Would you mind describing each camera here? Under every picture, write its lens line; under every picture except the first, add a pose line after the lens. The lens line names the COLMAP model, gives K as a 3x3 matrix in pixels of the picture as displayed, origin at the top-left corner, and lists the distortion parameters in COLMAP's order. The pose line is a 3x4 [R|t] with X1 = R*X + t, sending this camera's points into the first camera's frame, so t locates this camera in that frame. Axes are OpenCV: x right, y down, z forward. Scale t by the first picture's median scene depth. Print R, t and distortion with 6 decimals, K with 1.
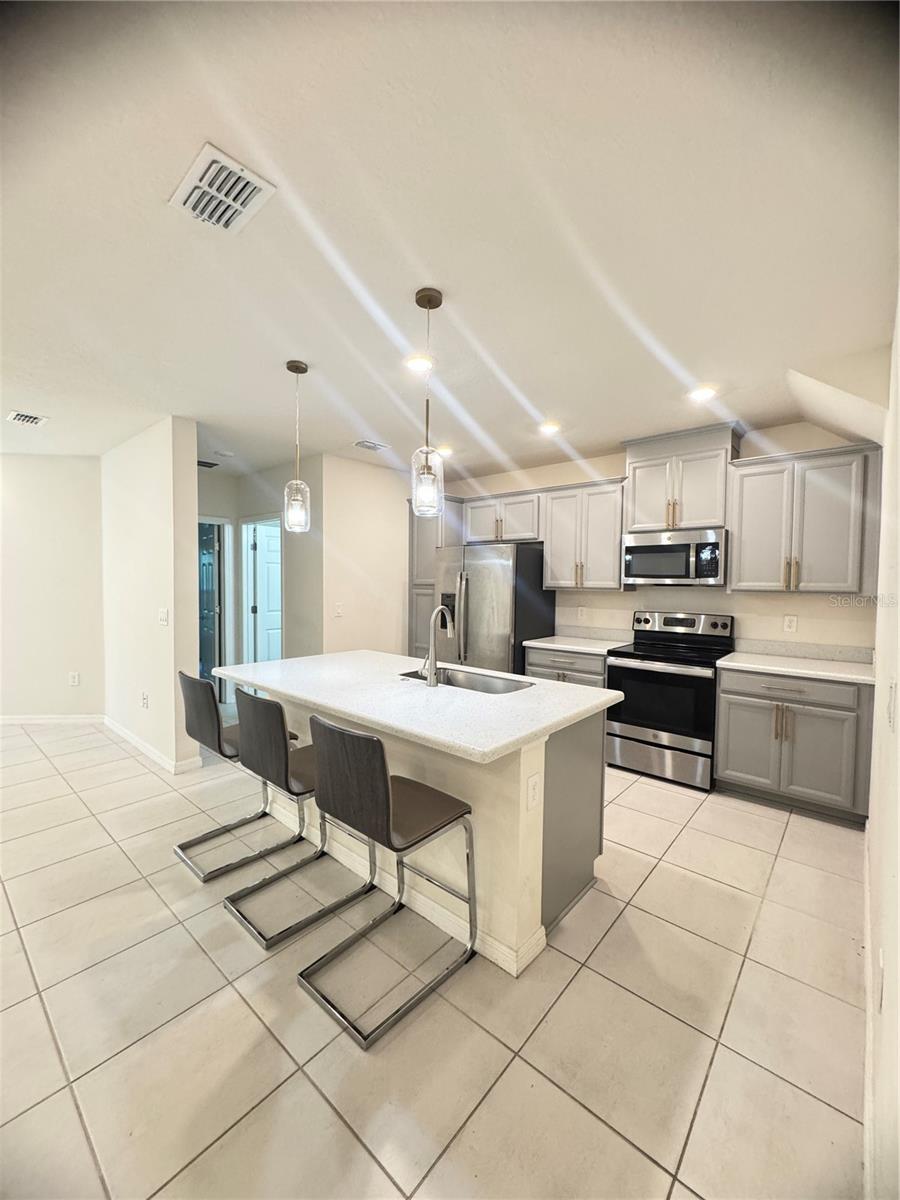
lens RADIAL K [[474.7, 0, 450.0], [0, 474.7, 600.0], [0, 0, 1]] dist [0.001353, 0.000293]
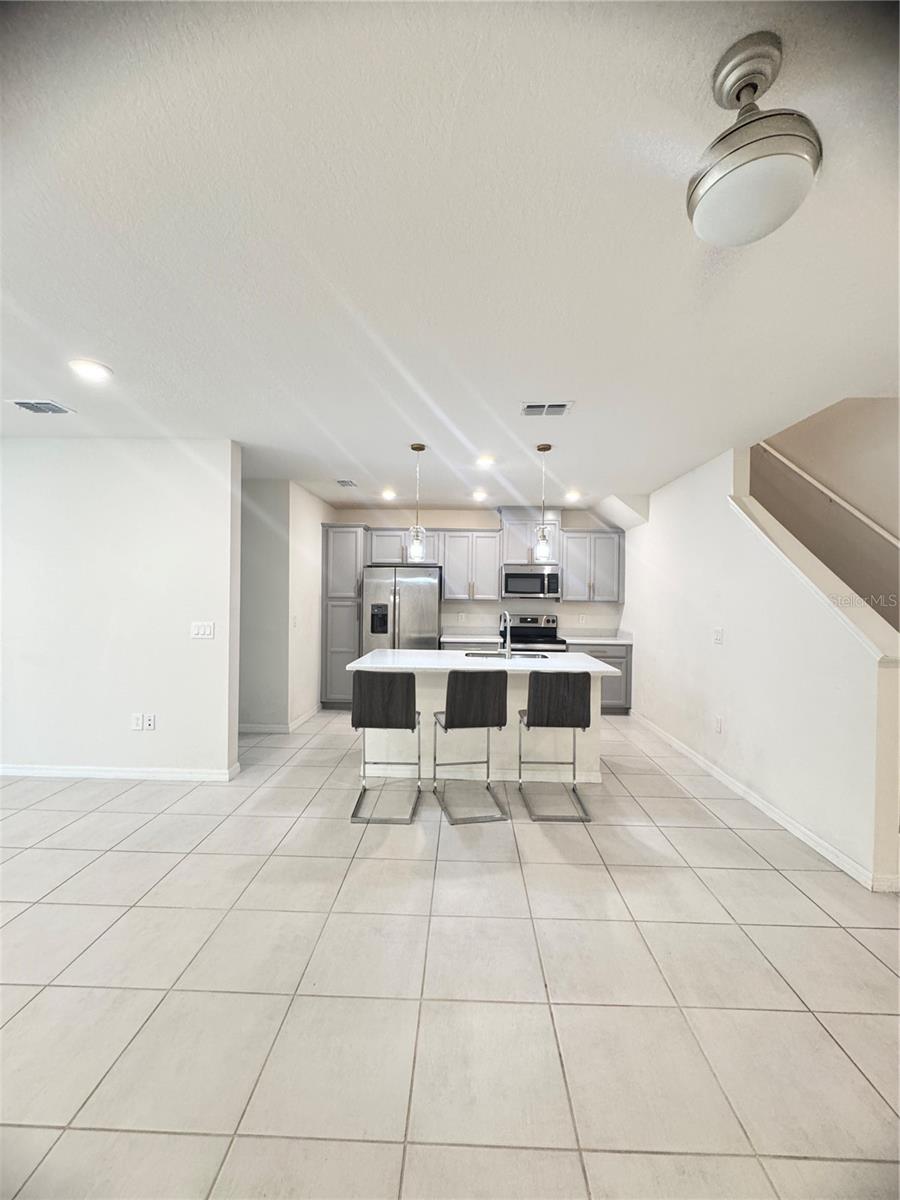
lens RADIAL K [[483.9, 0, 450.0], [0, 483.9, 600.0], [0, 0, 1]] dist [-0.000302, -0.000034]
pose [[0.774796, -0.005125, 0.632190, -0.833153], [0.019368, 0.999690, -0.015633, -0.002826], [-0.631914, 0.024356, 0.774655, -0.128419]]
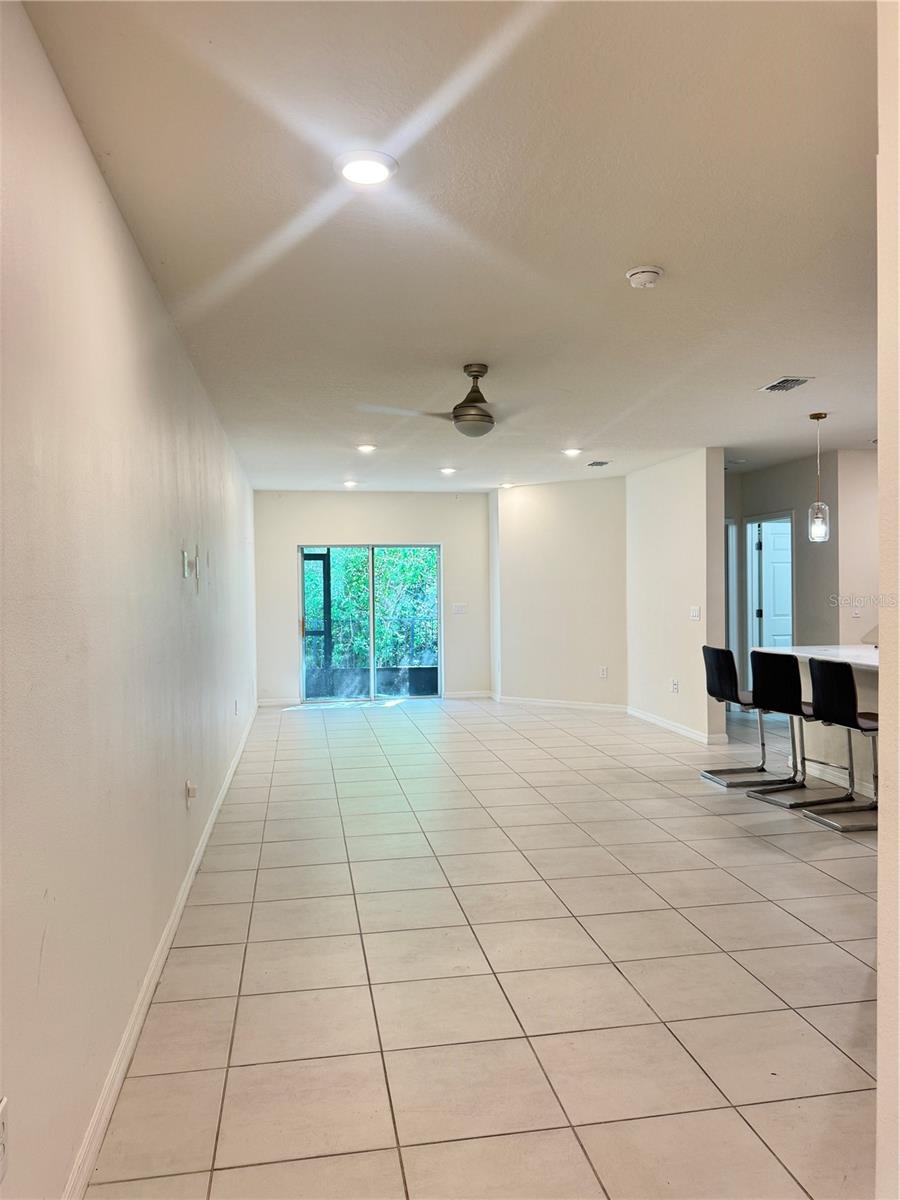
lens RADIAL K [[849.0, 0, 450.0], [0, 849.0, 600.0], [0, 0, 1]] dist [0.022125, -0.000398]
pose [[0.774198, -0.010073, -0.632864, 0.265503], [-0.005232, 0.999737, -0.022313, 0.052200], [0.632922, 0.020586, 0.773942, -1.028246]]
